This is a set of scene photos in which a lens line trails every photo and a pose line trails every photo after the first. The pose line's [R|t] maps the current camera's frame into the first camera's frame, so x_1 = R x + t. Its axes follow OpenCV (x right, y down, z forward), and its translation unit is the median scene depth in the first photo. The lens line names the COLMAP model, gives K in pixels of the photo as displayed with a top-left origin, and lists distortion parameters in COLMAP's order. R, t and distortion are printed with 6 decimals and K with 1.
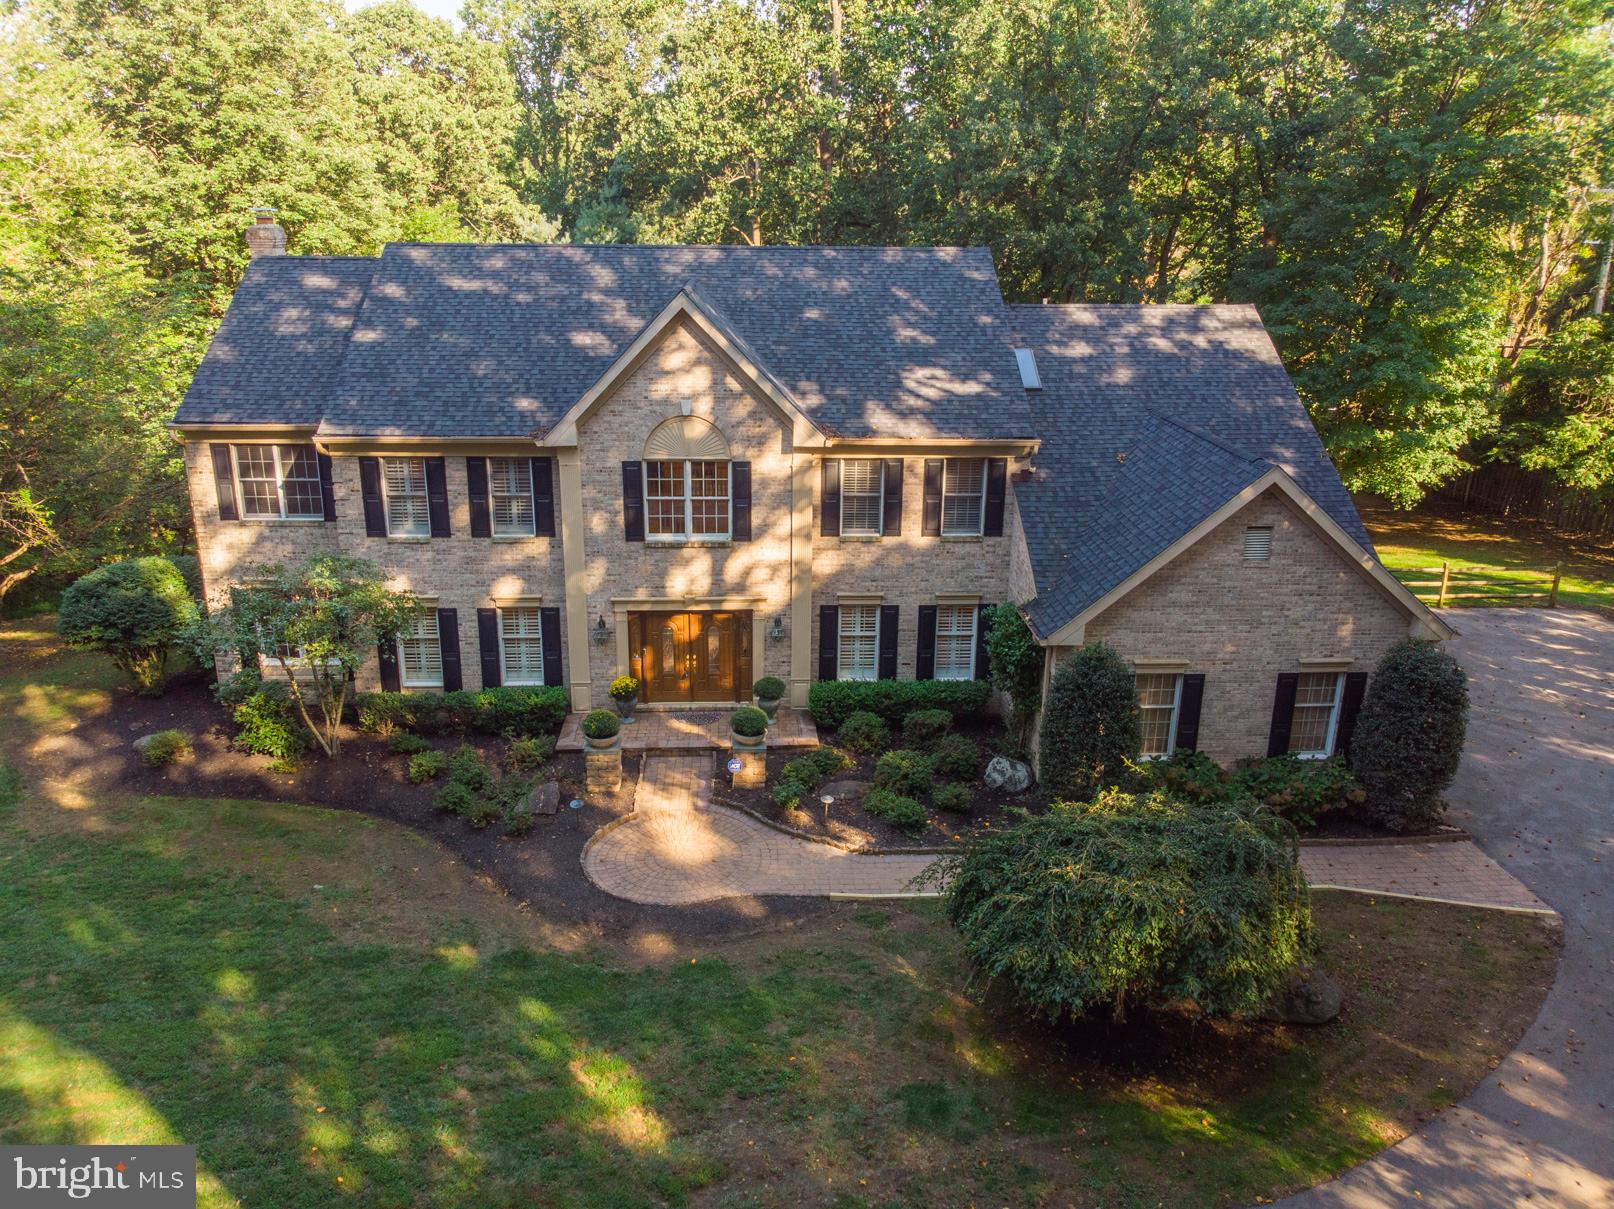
lens RADIAL K [[1164.4, 0, 861.7], [0, 1164.4, 605.8], [0, 0, 1]] dist [0.050818, -0.003174]
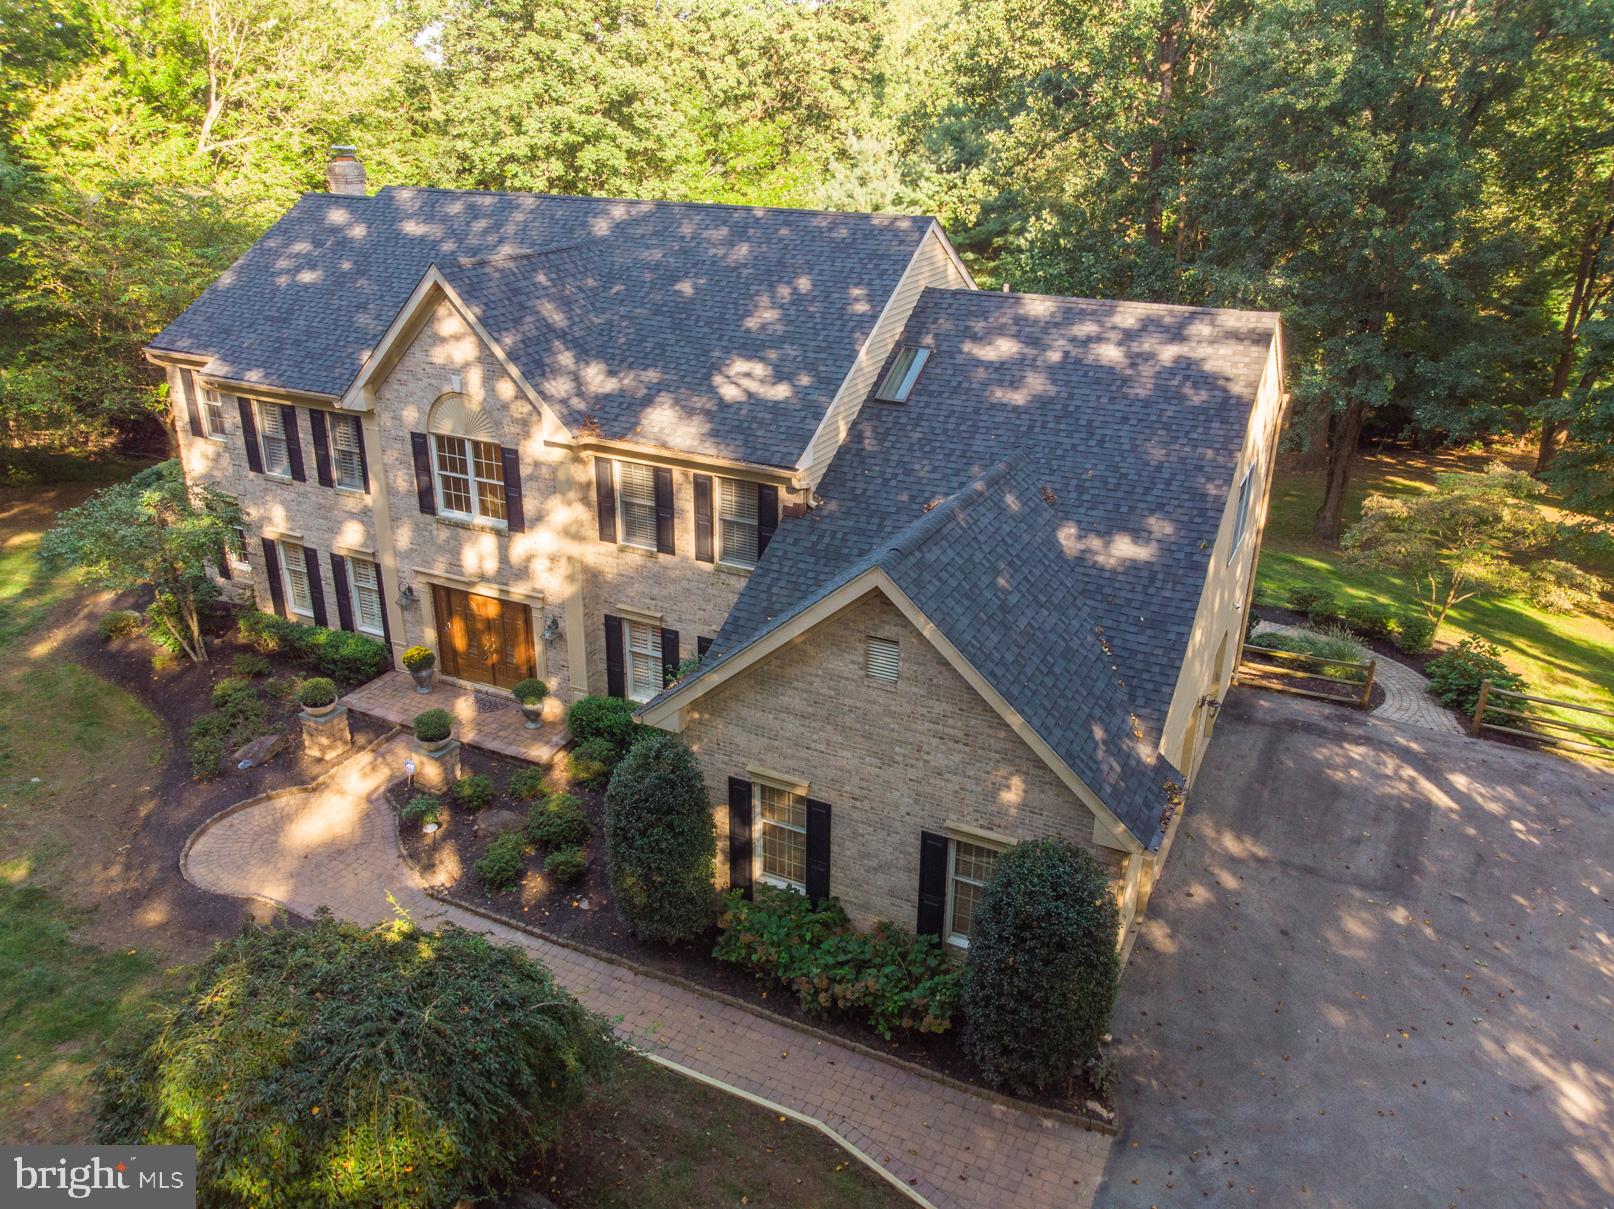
lens RADIAL K [[1195.8, 0, 806.5], [0, 1195.8, 648.0], [0, 0, 1]] dist [0.055008, -0.000981]
pose [[0.849063, 0.213435, -0.483257, 0.587638], [-0.160967, 0.975777, 0.148148, -0.146026], [0.503171, -0.047999, 0.862853, 0.279548]]
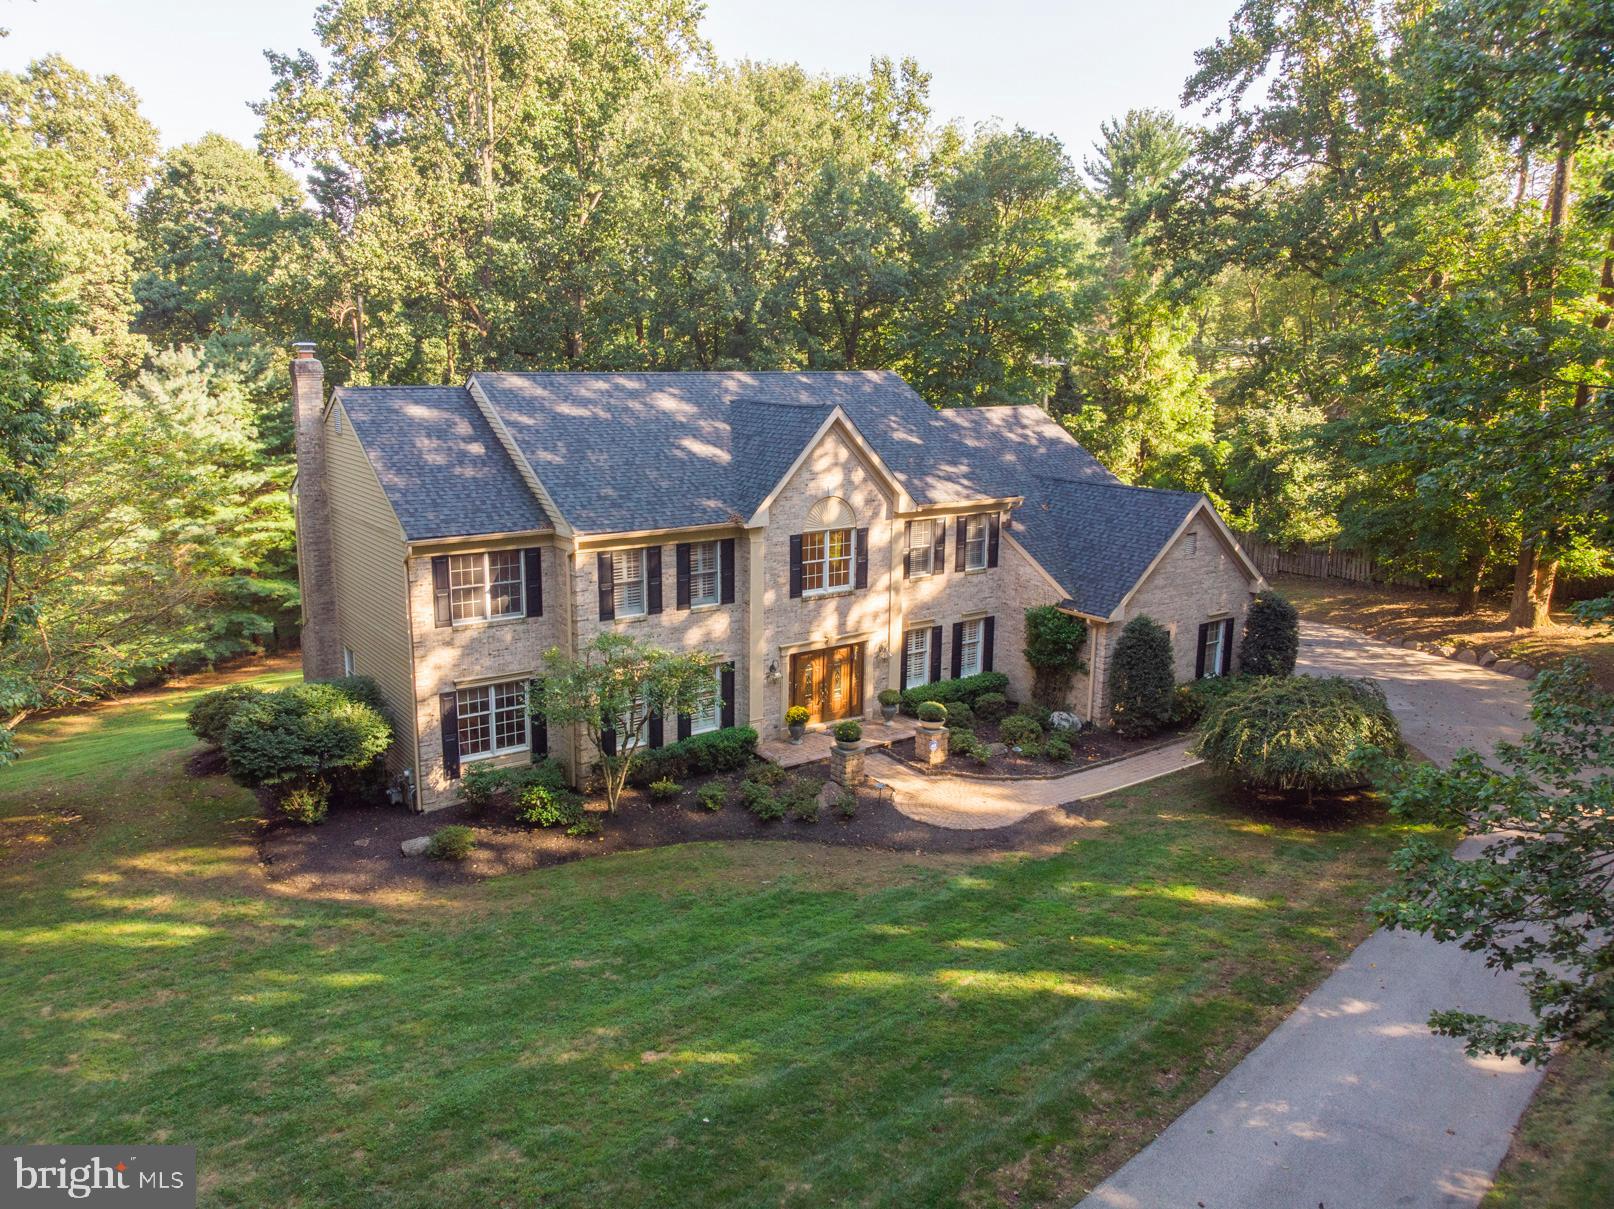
lens RADIAL K [[1197.9, 0, 807.0], [0, 1197.9, 604.5], [0, 0, 1]] dist [0.001690, -0.073033]
pose [[0.839213, -0.119558, 0.530498, -0.870786], [0.163710, 0.985822, -0.036803, 0.001842], [-0.518576, 0.117733, 0.846887, -0.107177]]
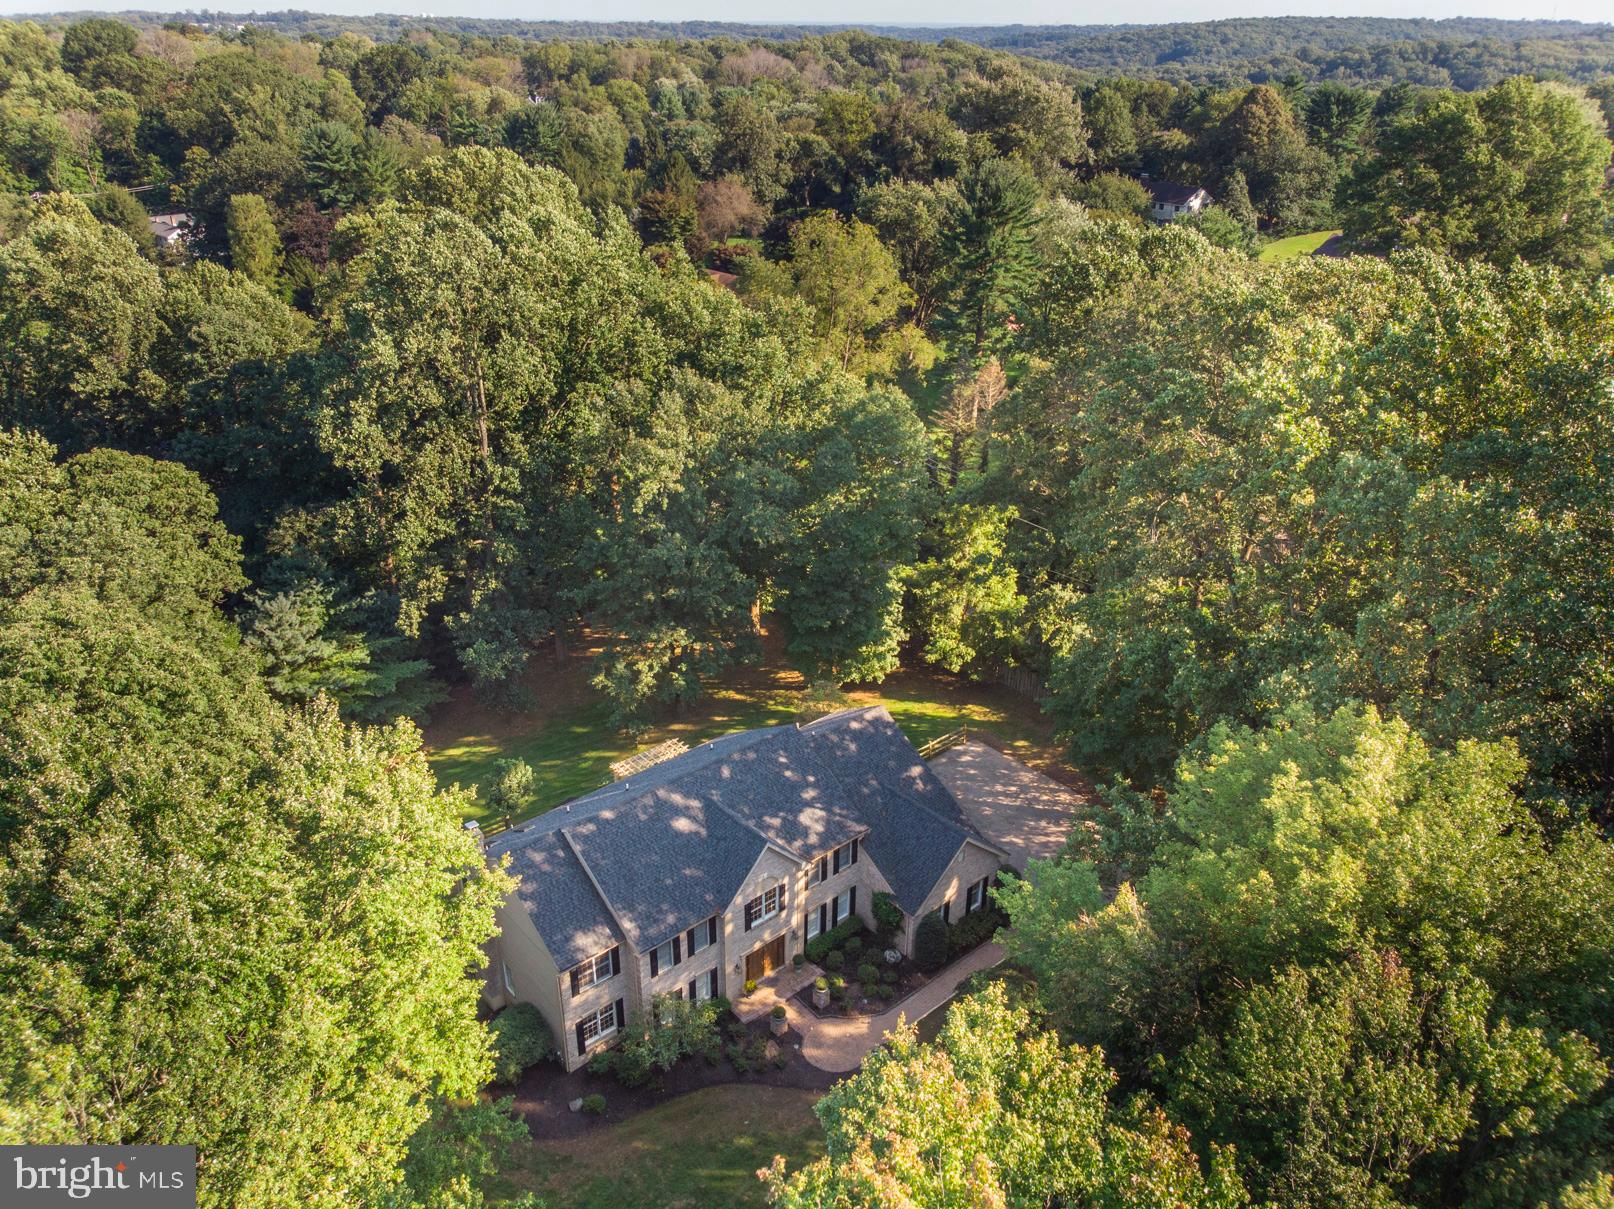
lens RADIAL K [[1197.9, 0, 807.0], [0, 1197.9, 604.5], [0, 0, 1]] dist [0.001690, -0.073033]
pose [[0.787501, -0.288006, 0.544880, -1.236643], [0.186831, 0.954053, 0.234260, -1.239159], [-0.587313, -0.082679, 0.805126, -0.986030]]
